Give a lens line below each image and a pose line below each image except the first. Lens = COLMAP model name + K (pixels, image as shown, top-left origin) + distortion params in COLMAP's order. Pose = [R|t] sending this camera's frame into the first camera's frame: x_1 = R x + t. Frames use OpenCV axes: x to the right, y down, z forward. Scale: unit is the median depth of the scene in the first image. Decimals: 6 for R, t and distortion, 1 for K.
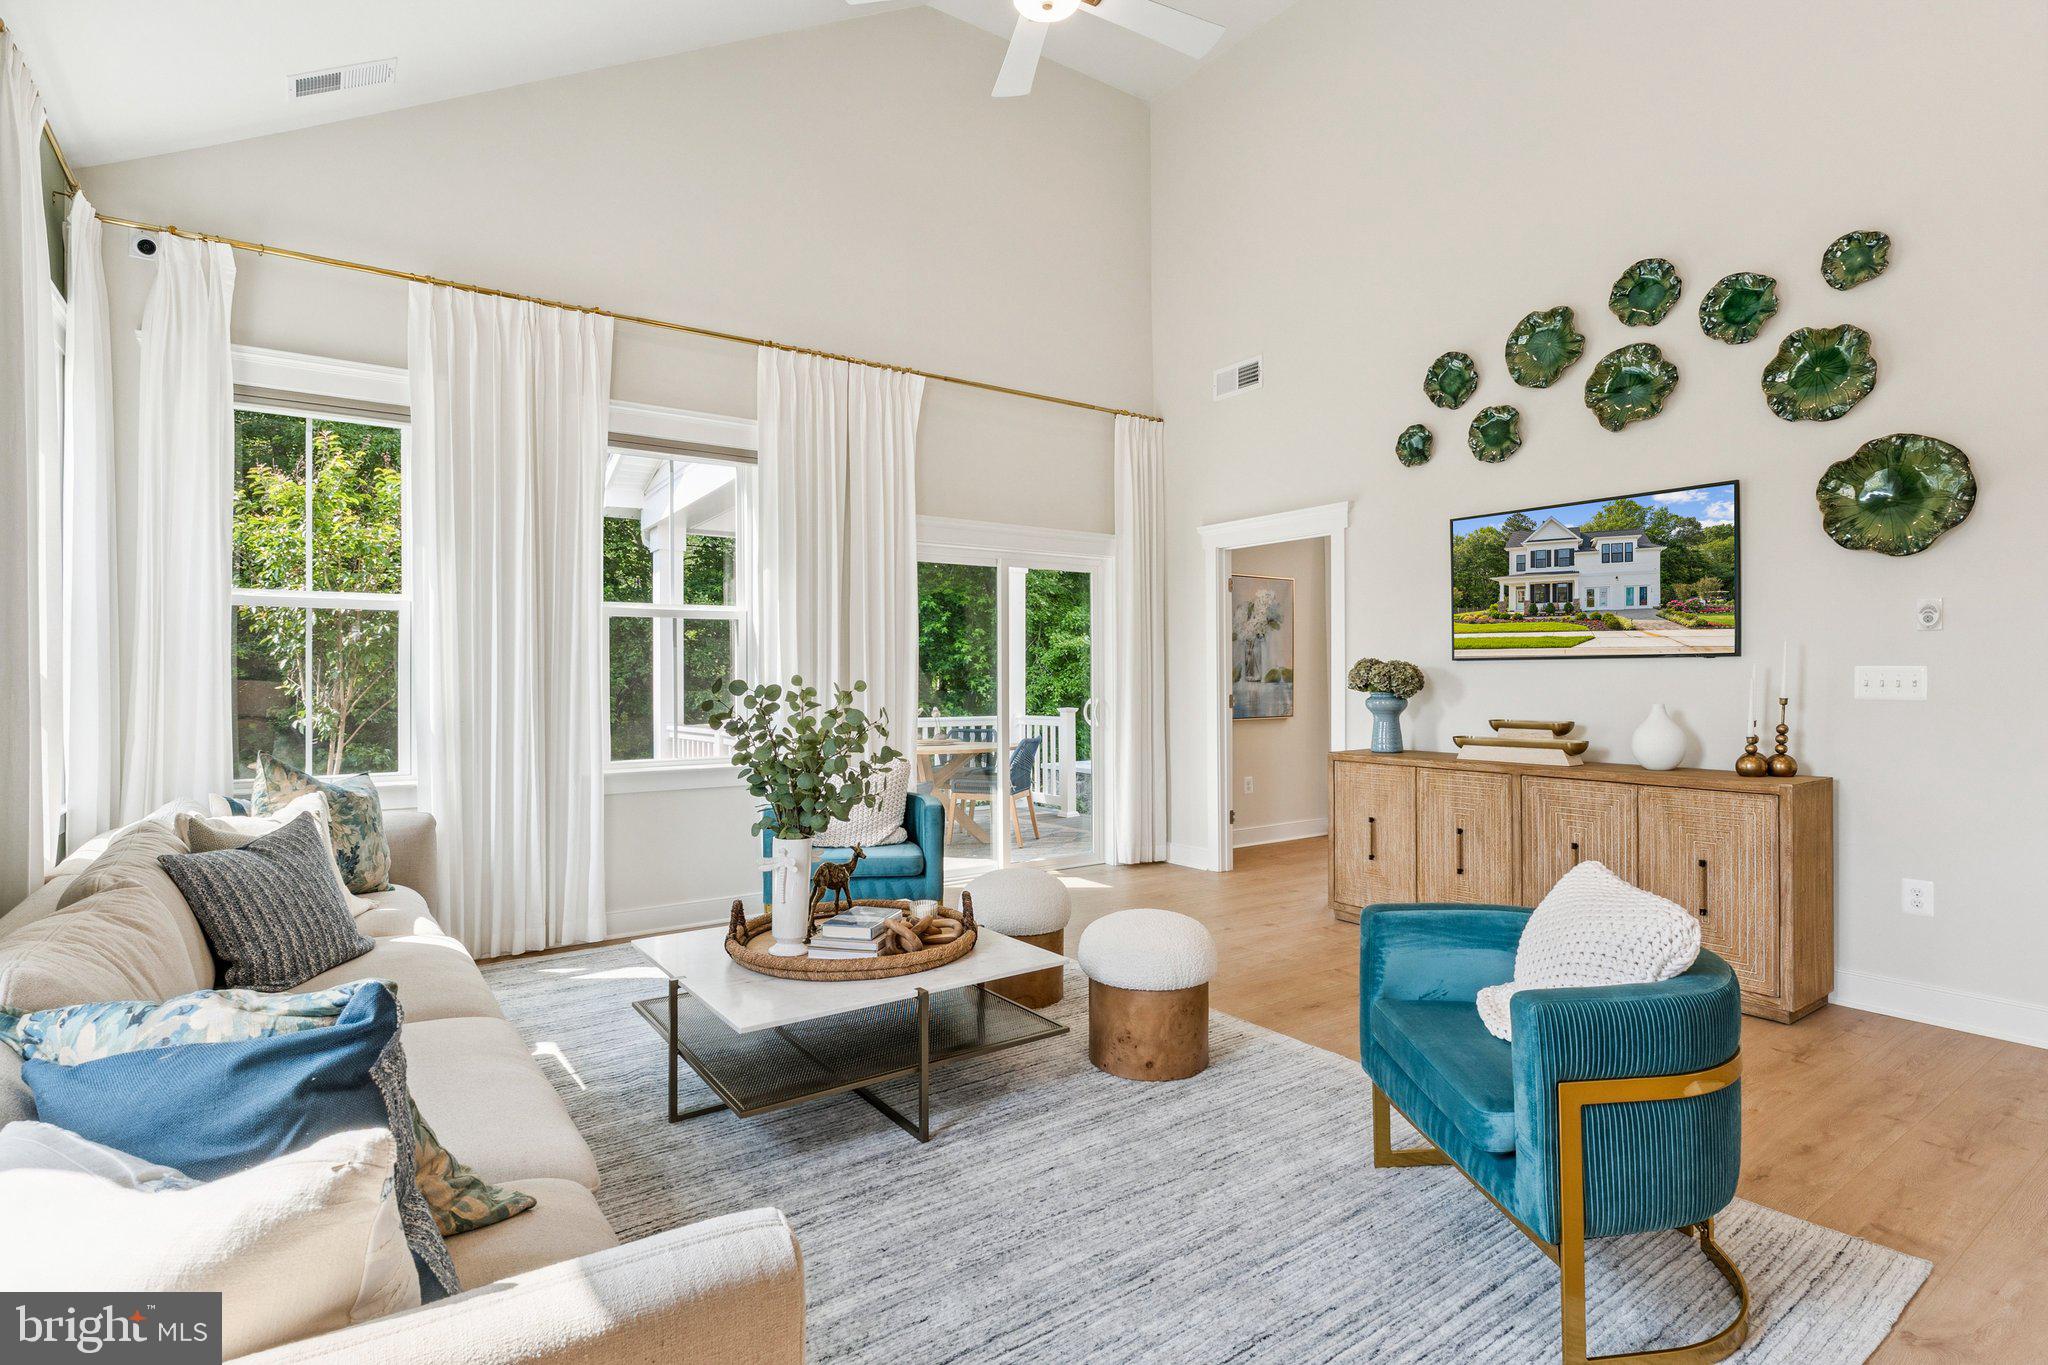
lens RADIAL K [[990.6, 0, 1024.8], [0, 990.6, 662.9], [0, 0, 1]] dist [-0.001262, -0.000332]
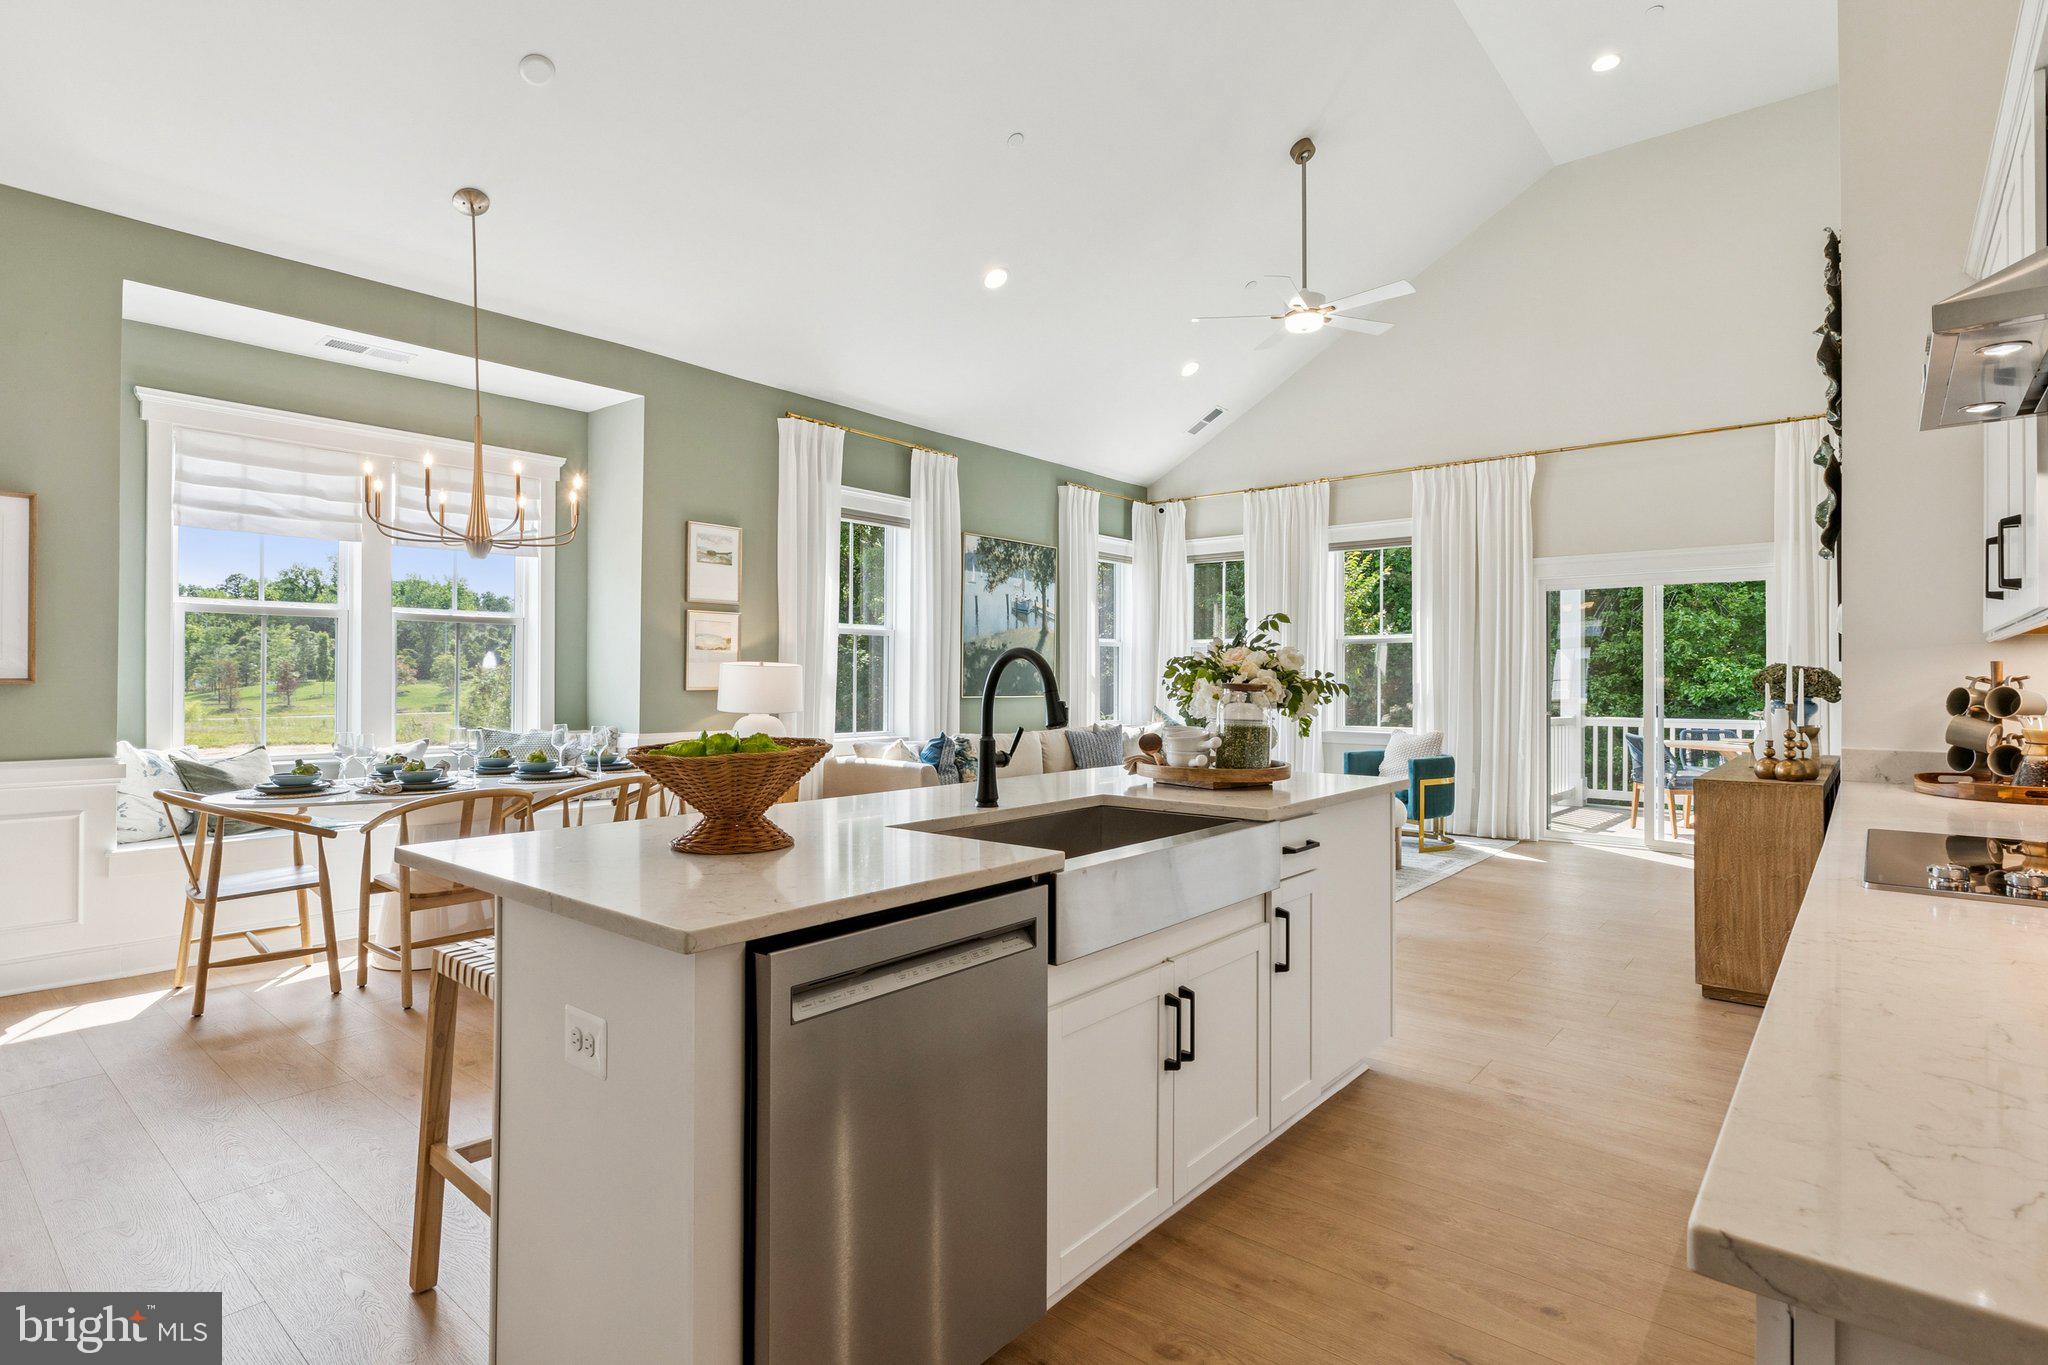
lens RADIAL K [[990.6, 0, 1029.7], [0, 990.6, 678.3], [0, 0, 1]] dist [-0.001262, -0.000332]
pose [[0.248833, 0.000926, -0.968546, 1.202081], [-0.007840, 0.999969, -0.001058, 0.021757], [0.968515, 0.007856, 0.248833, 0.010521]]
